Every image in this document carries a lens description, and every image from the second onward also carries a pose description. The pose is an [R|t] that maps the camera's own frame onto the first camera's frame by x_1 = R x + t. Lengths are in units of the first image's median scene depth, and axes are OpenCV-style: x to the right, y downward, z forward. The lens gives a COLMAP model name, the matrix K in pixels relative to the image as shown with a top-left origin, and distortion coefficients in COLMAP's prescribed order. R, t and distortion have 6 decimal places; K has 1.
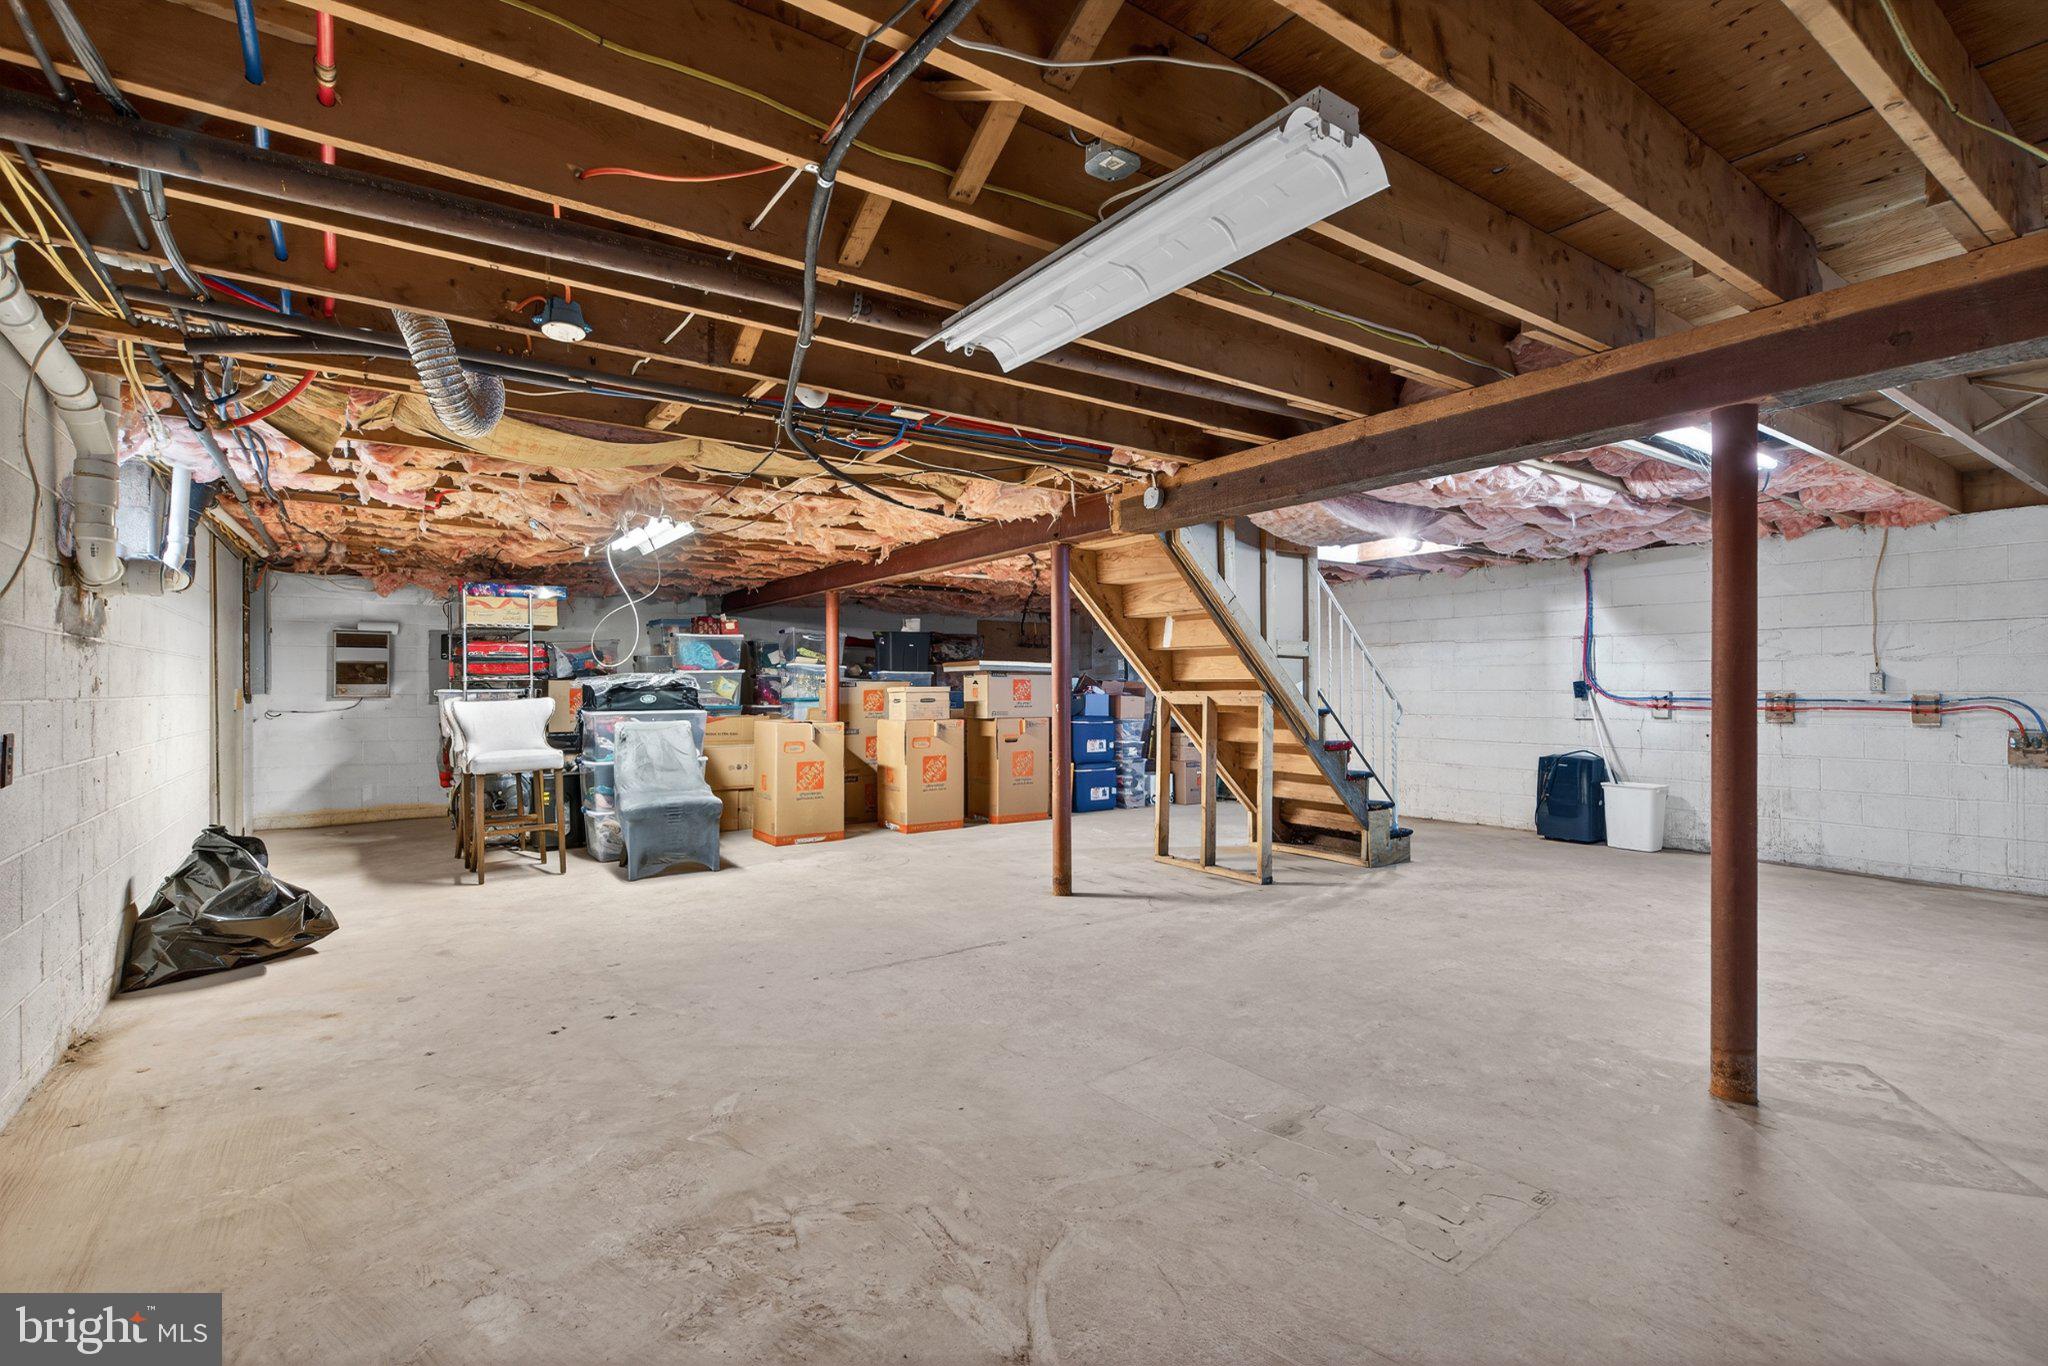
lens RADIAL K [[935.3, 0, 1025.5], [0, 935.3, 678.2], [0, 0, 1]] dist [0.002587, -0.002303]
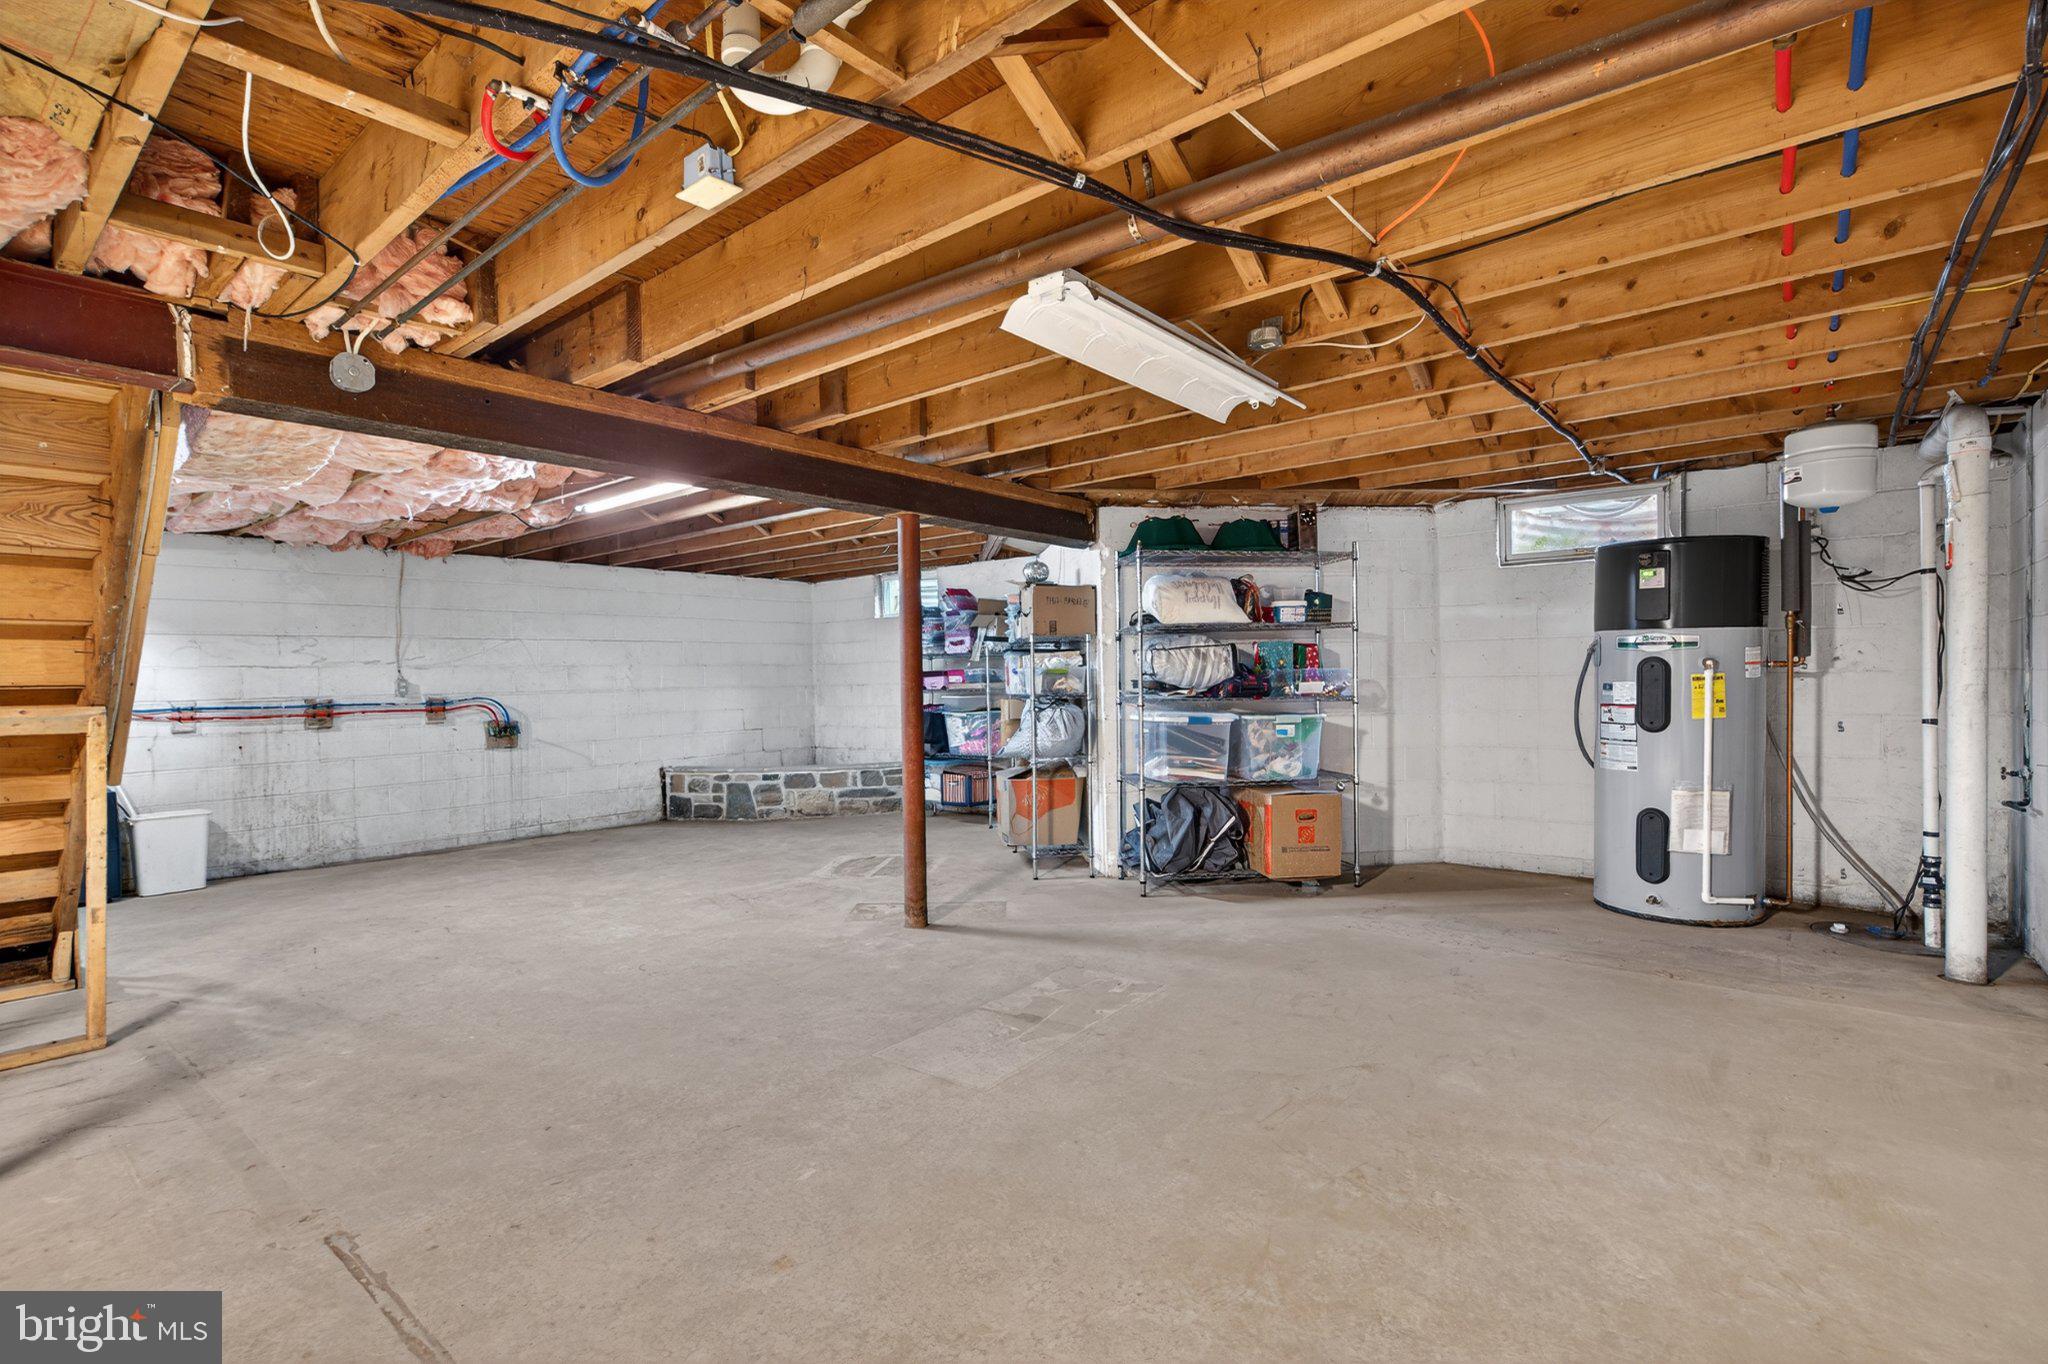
lens RADIAL K [[935.3, 0, 1027.4], [0, 935.3, 681.4], [0, 0, 1]] dist [0.002587, -0.002303]
pose [[-0.259885, 0.000115, 0.965639, -0.580367], [0.012169, 0.999921, 0.003156, 0.003704], [-0.965563, 0.012571, -0.259866, 0.788766]]
